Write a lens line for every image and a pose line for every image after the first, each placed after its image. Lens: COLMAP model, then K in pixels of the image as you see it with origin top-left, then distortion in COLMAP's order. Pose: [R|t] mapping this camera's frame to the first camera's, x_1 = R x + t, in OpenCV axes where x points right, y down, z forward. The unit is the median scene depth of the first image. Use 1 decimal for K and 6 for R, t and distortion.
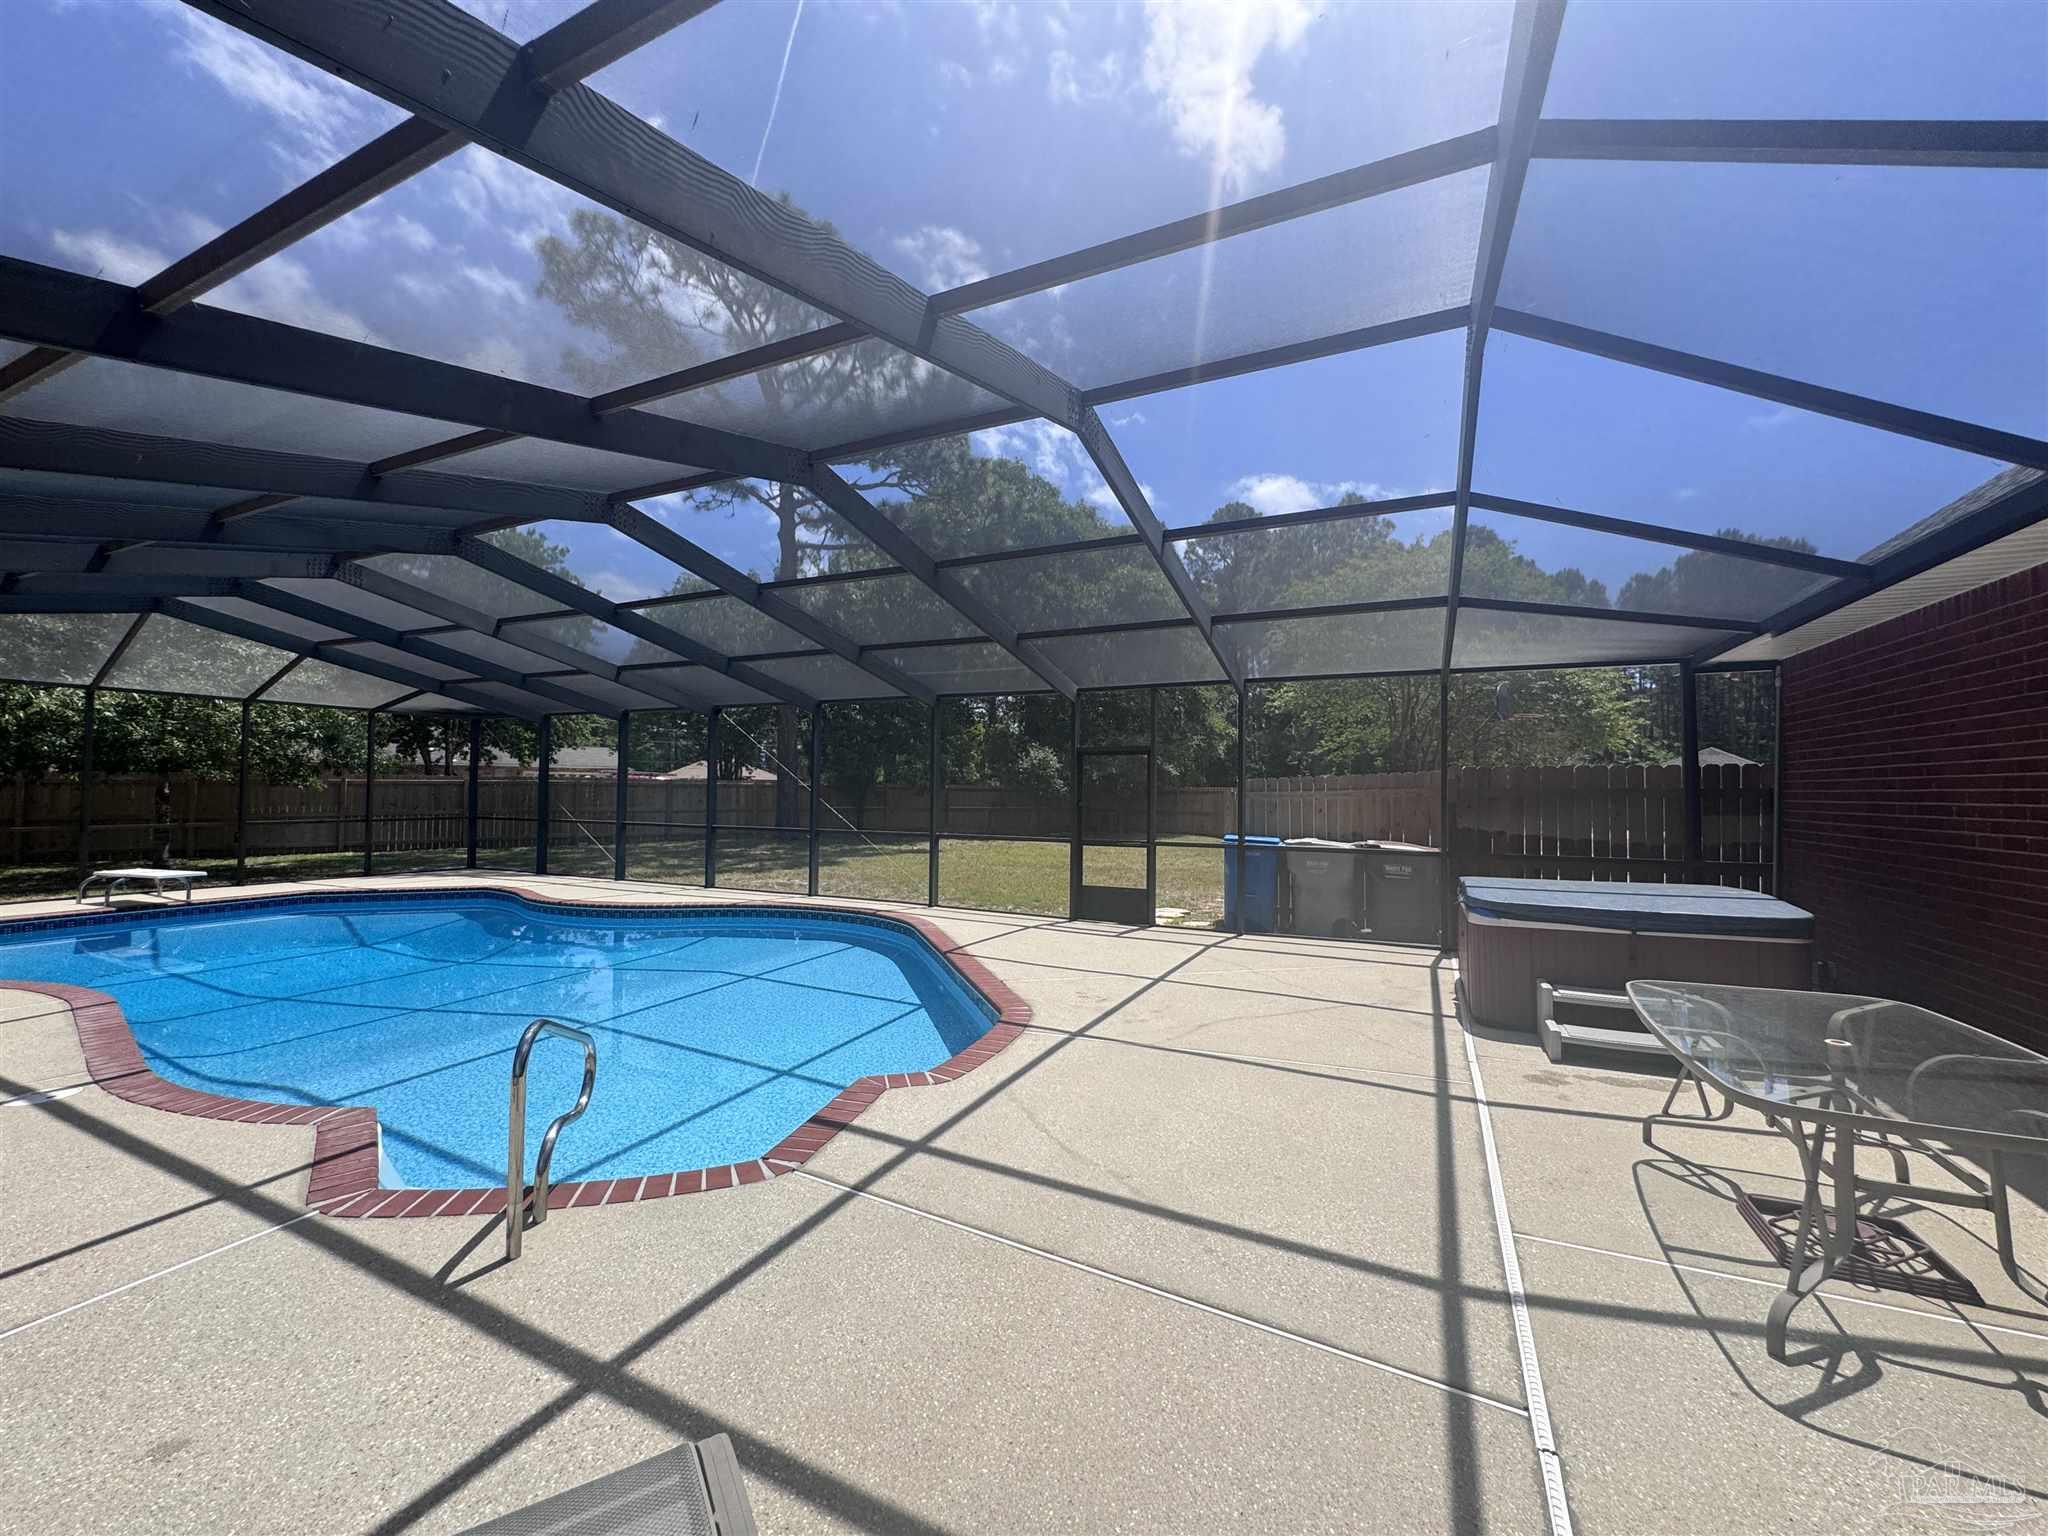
lens RADIAL K [[818.3, 0, 1030.1], [0, 818.3, 768.5], [0, 0, 1]] dist [-0.005718, -0.000134]
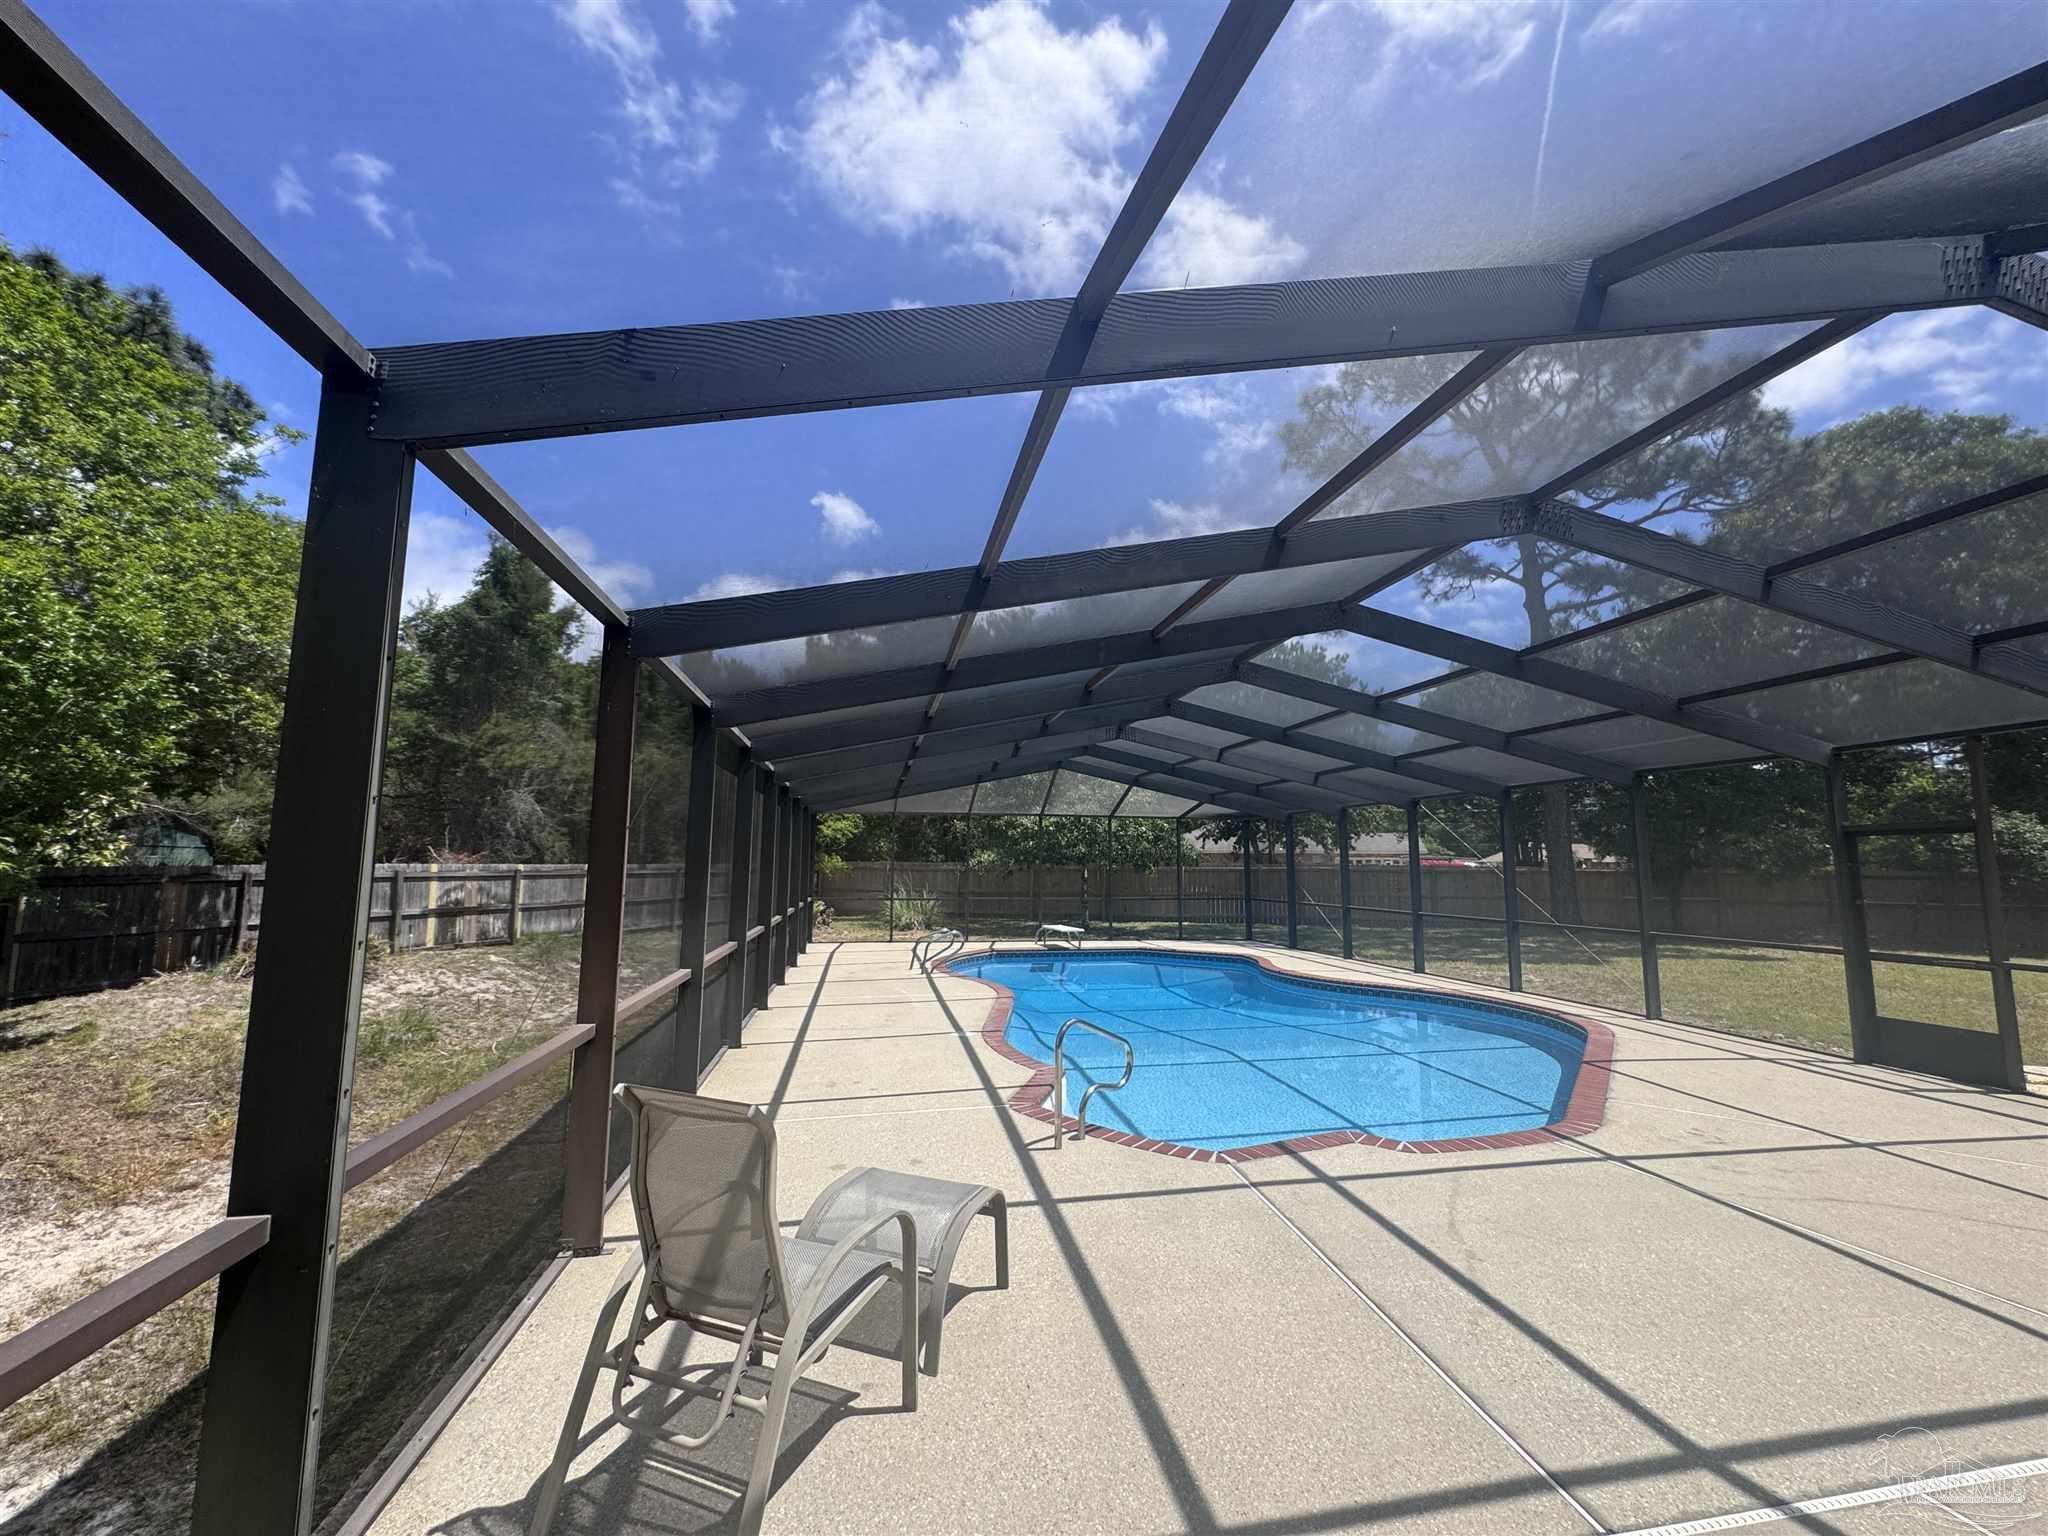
lens RADIAL K [[818.3, 0, 1023.6], [0, 818.3, 766.2], [0, 0, 1]] dist [-0.005718, -0.000134]
pose [[0.593412, -0.101657, -0.798454, 0.214335], [0.017699, 0.993400, -0.113324, -0.008634], [0.804704, 0.053116, 0.591295, -0.043594]]
